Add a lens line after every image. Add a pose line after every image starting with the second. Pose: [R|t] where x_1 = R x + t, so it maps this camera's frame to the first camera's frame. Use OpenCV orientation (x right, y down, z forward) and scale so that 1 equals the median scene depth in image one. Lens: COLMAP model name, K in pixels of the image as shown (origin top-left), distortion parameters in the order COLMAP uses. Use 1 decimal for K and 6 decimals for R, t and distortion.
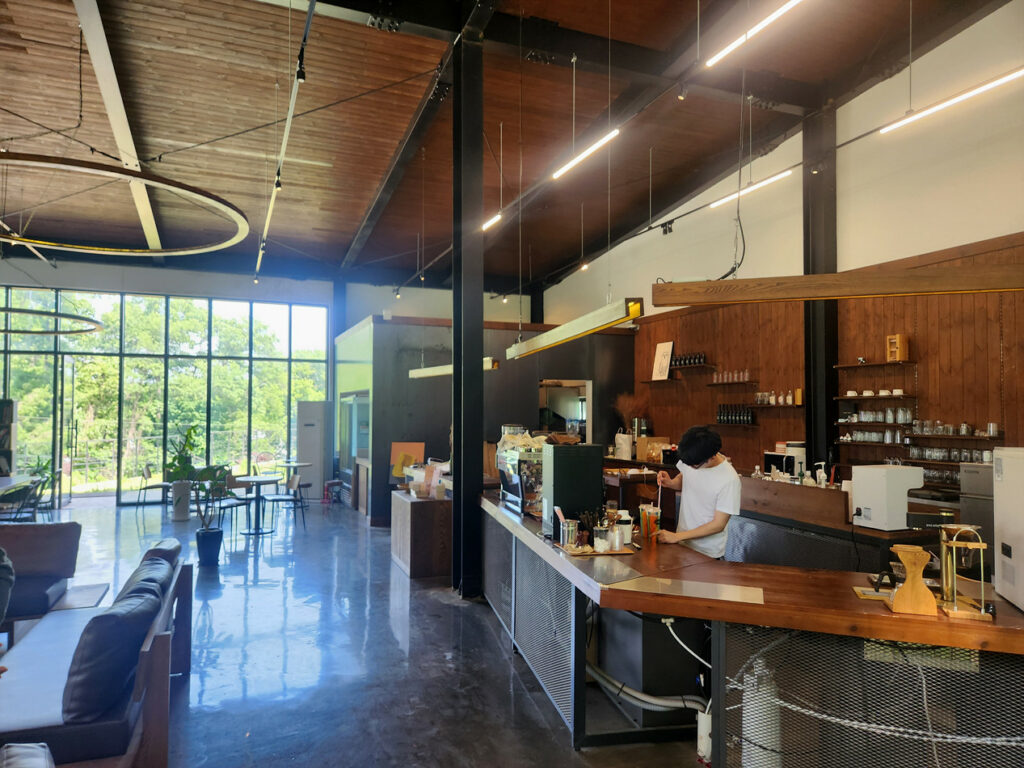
lens RADIAL K [[686.5, 0, 510.2], [0, 686.5, 392.3], [0, 0, 1]] dist [0.077290, -0.074505]
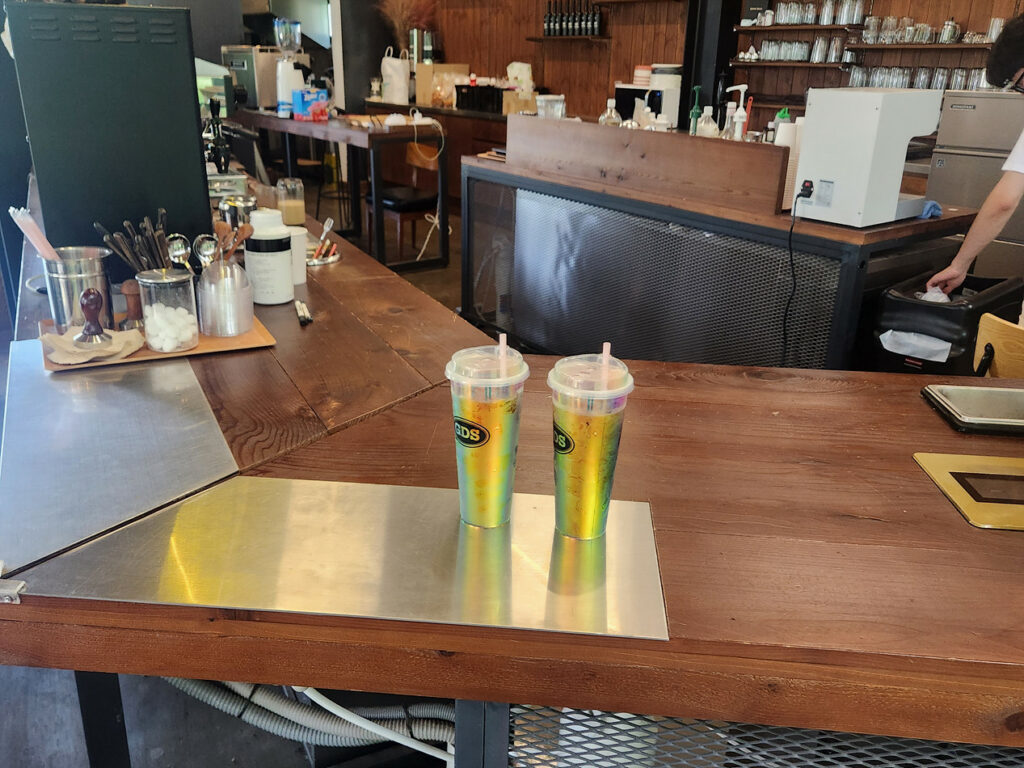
lens RADIAL K [[823.7, 0, 487.0], [0, 823.7, 385.3], [0, 0, 1]] dist [0.046515, -0.004685]
pose [[0.975176, -0.072315, 0.209288, 0.117150], [-0.017292, 0.917412, 0.397563, 0.054578], [-0.220753, -0.391313, 0.893388, 0.370453]]
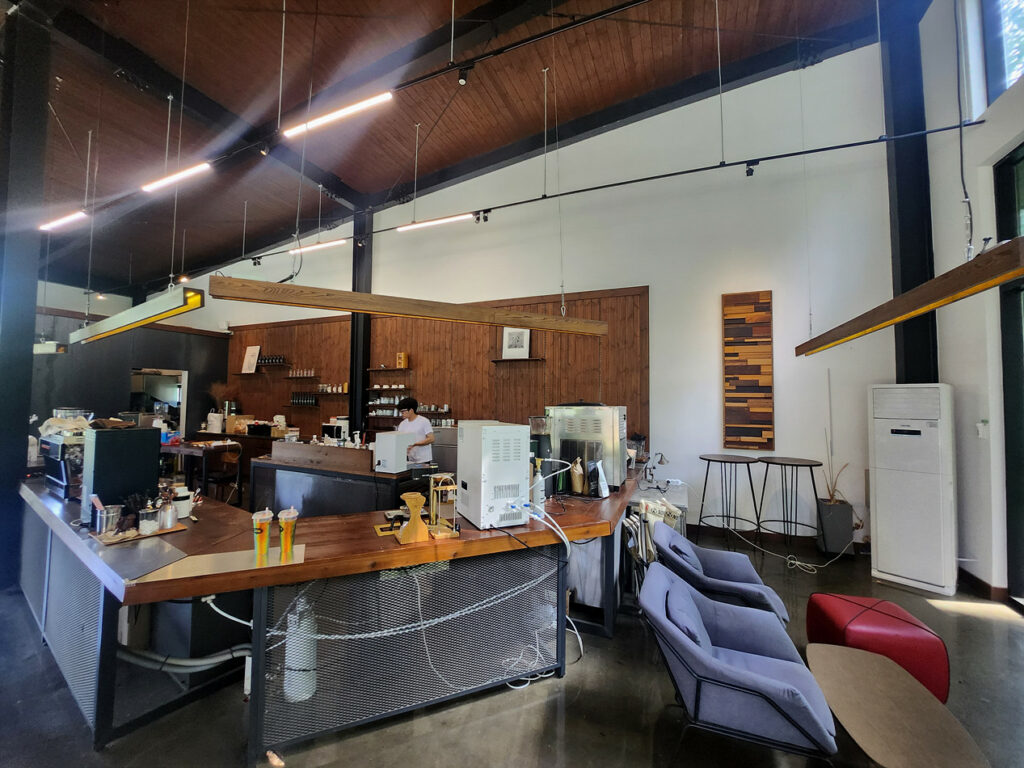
lens RADIAL K [[406.6, 0, 494.2], [0, 406.6, 381.1], [0, 0, 1]] dist [-0.012870, 0.000091]
pose [[0.738262, 0.035898, 0.673558, 0.061226], [-0.028462, 0.999351, -0.022065, 0.002964], [-0.673913, -0.002881, 0.738805, 0.131729]]
